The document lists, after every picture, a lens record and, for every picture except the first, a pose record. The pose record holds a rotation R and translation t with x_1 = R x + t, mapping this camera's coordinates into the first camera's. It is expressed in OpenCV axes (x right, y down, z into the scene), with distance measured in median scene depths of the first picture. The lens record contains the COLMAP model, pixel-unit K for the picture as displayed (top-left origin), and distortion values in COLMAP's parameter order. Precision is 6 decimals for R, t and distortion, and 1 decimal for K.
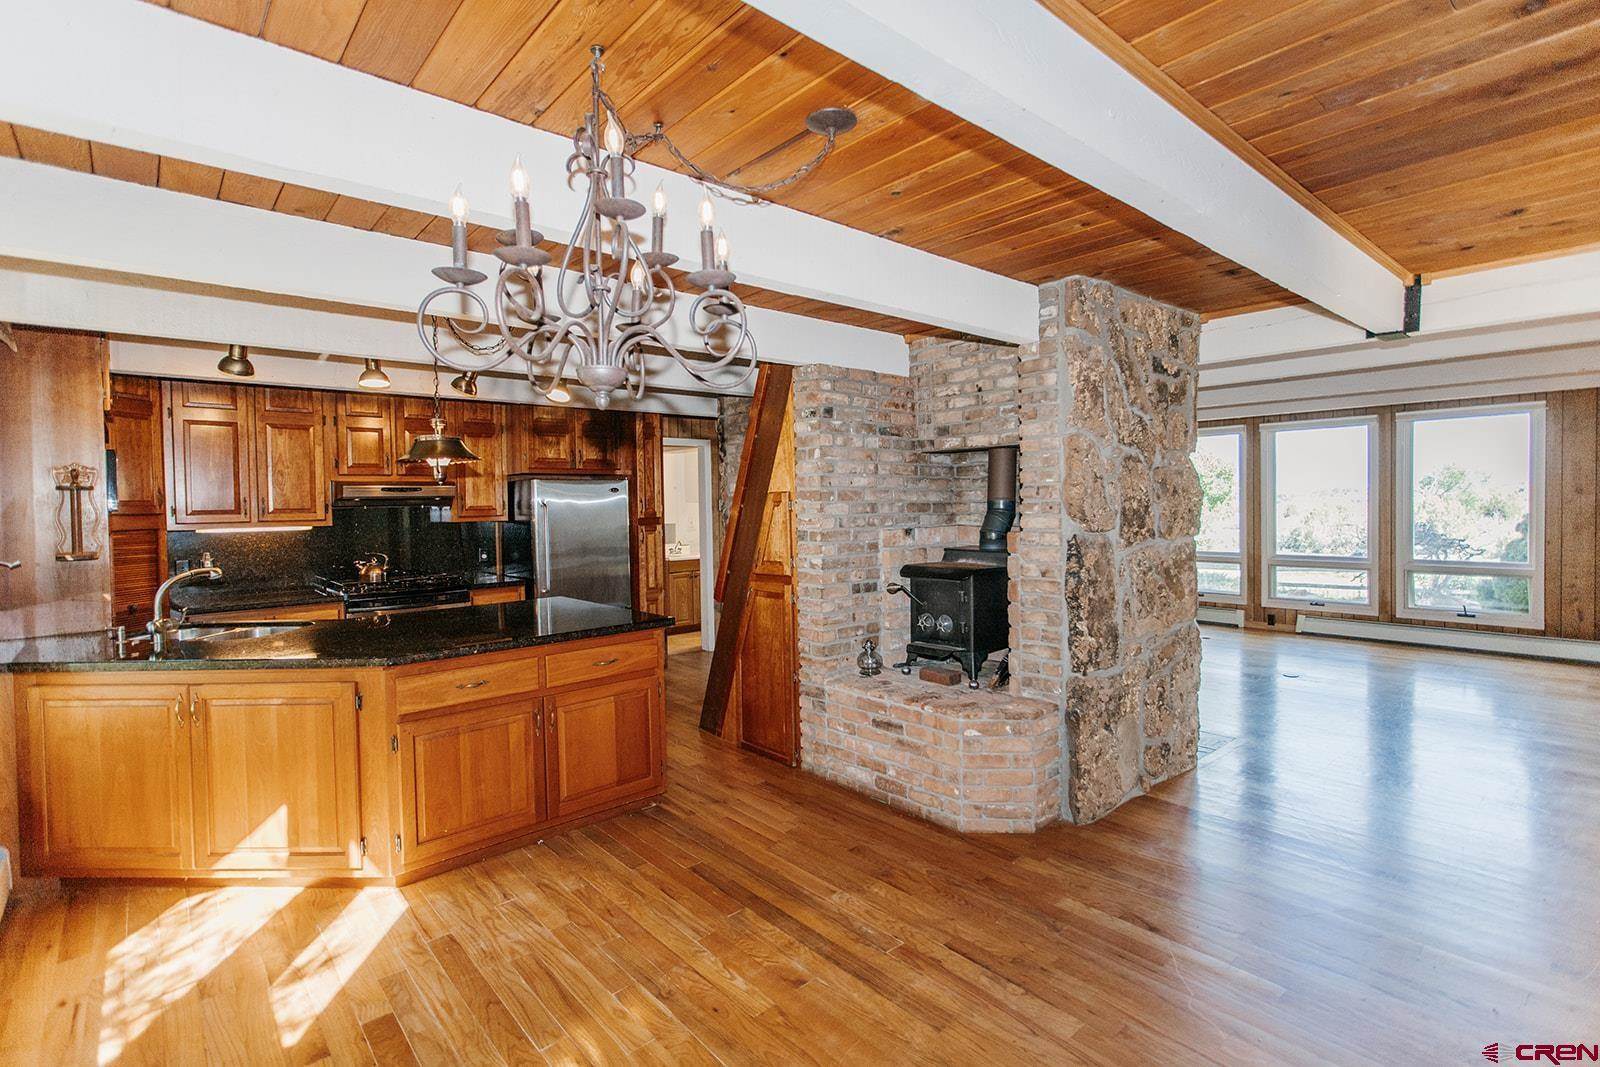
lens RADIAL K [[754.7, 0, 809.6], [0, 754.7, 517.5], [0, 0, 1]] dist [0.004485, 0.000334]
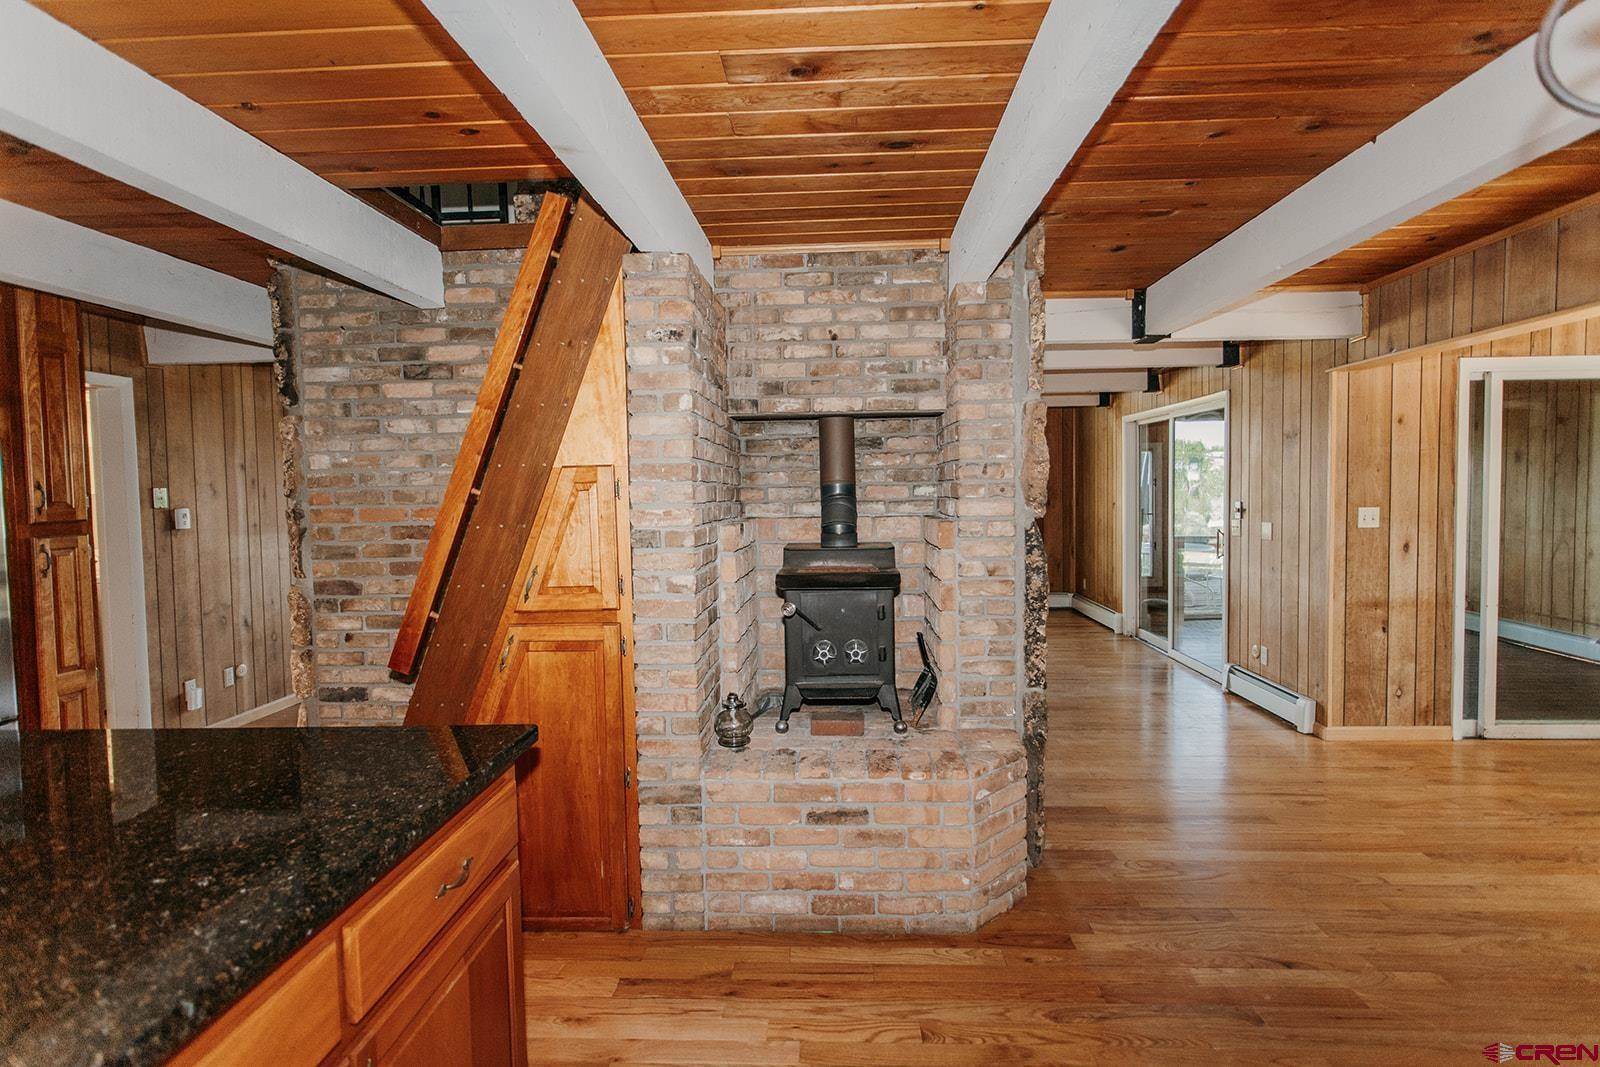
lens RADIAL K [[762.6, 0, 810.4], [0, 762.6, 519.3], [0, 0, 1]] dist [0.005017, 0.001894]
pose [[0.698099, -0.024604, 0.715578, -0.345801], [0.019347, 0.999693, 0.015498, 0.001430], [-0.715740, 0.003026, 0.698360, 0.481425]]
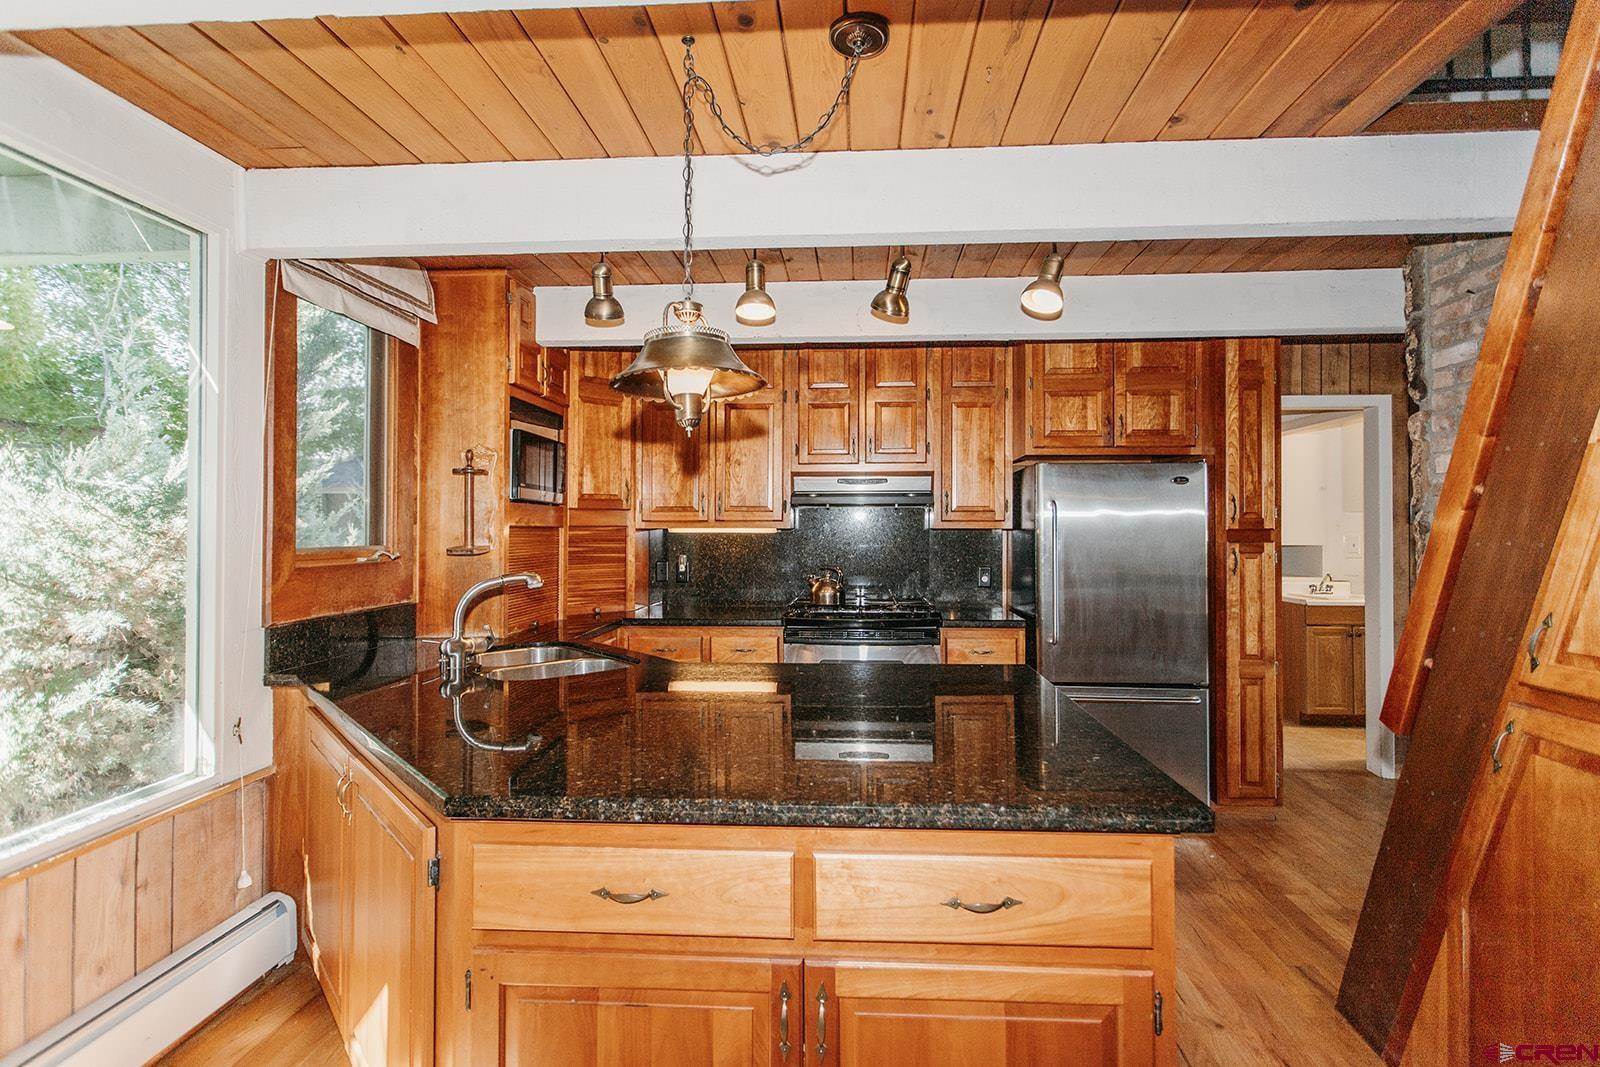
lens RADIAL K [[762.6, 0, 810.4], [0, 762.6, 519.3], [0, 0, 1]] dist [0.005017, 0.001894]
pose [[0.703715, 0.010297, -0.710407, -0.058758], [-0.027106, 0.999556, -0.012362, 0.013554], [0.709965, 0.027955, 0.703682, 0.559822]]
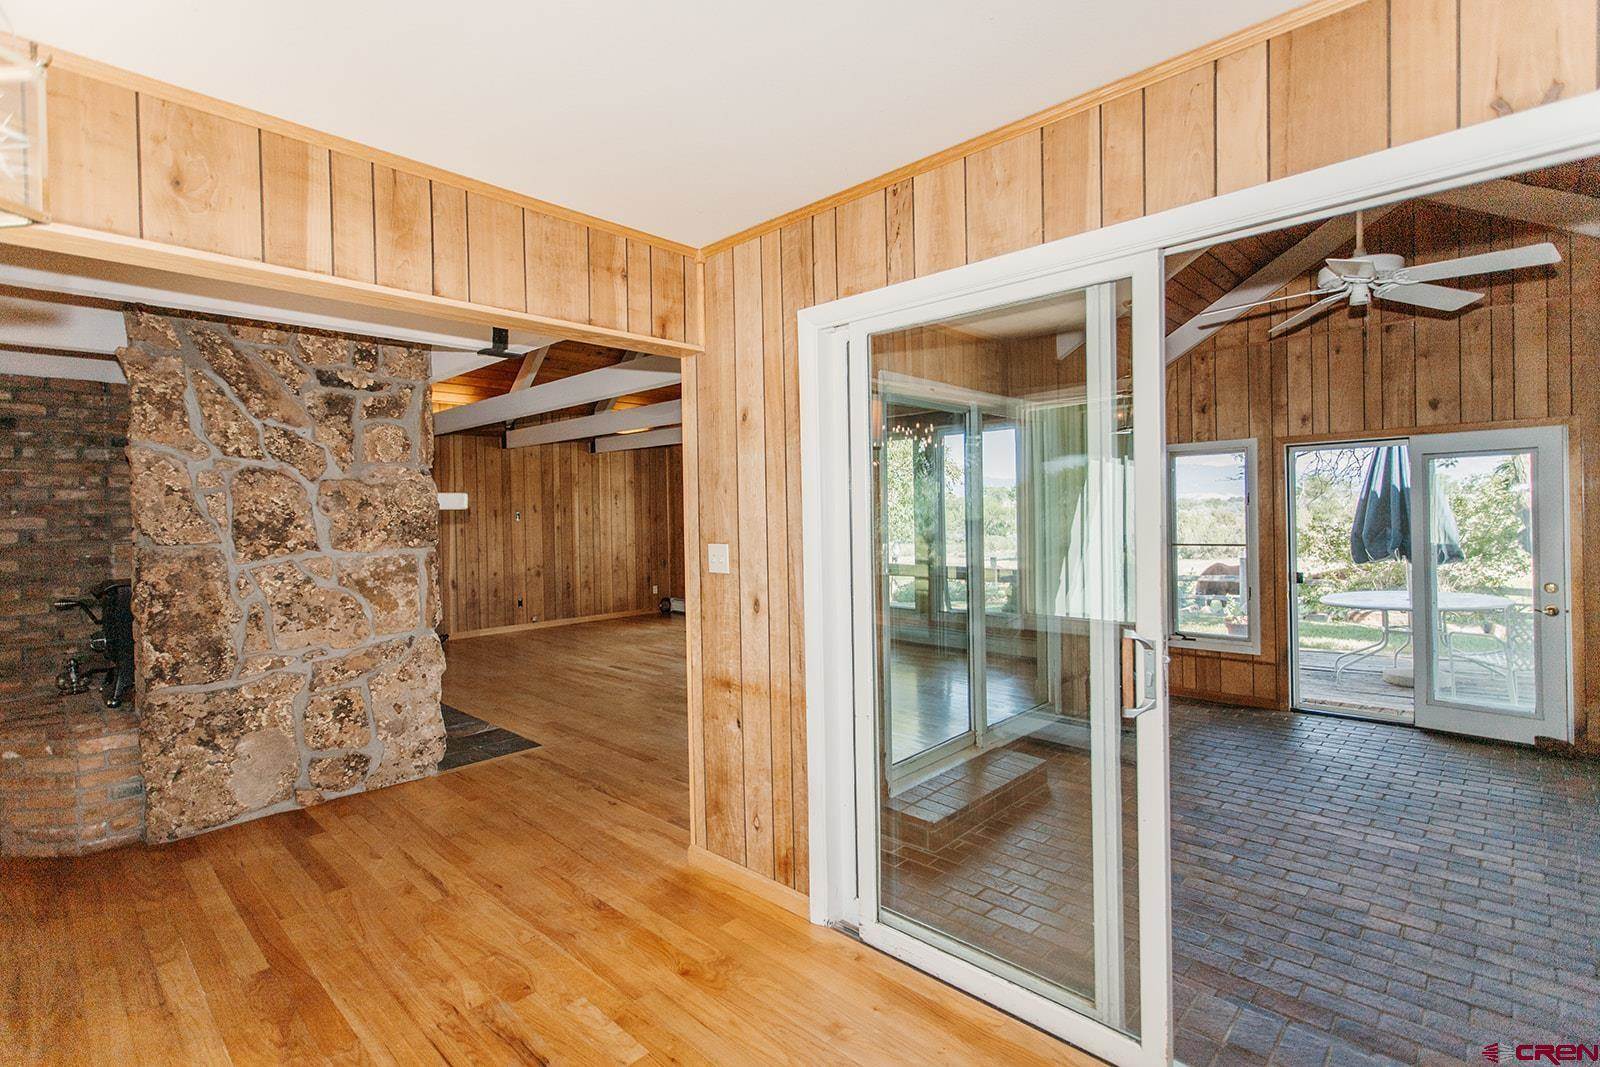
lens RADIAL K [[754.7, 0, 809.6], [0, 754.7, 517.5], [0, 0, 1]] dist [0.004485, 0.000334]
pose [[0.995768, -0.005540, 0.091732, 0.935779], [0.006936, 0.999865, -0.014914, 0.002720], [-0.091637, 0.015487, 0.995672, -0.052360]]
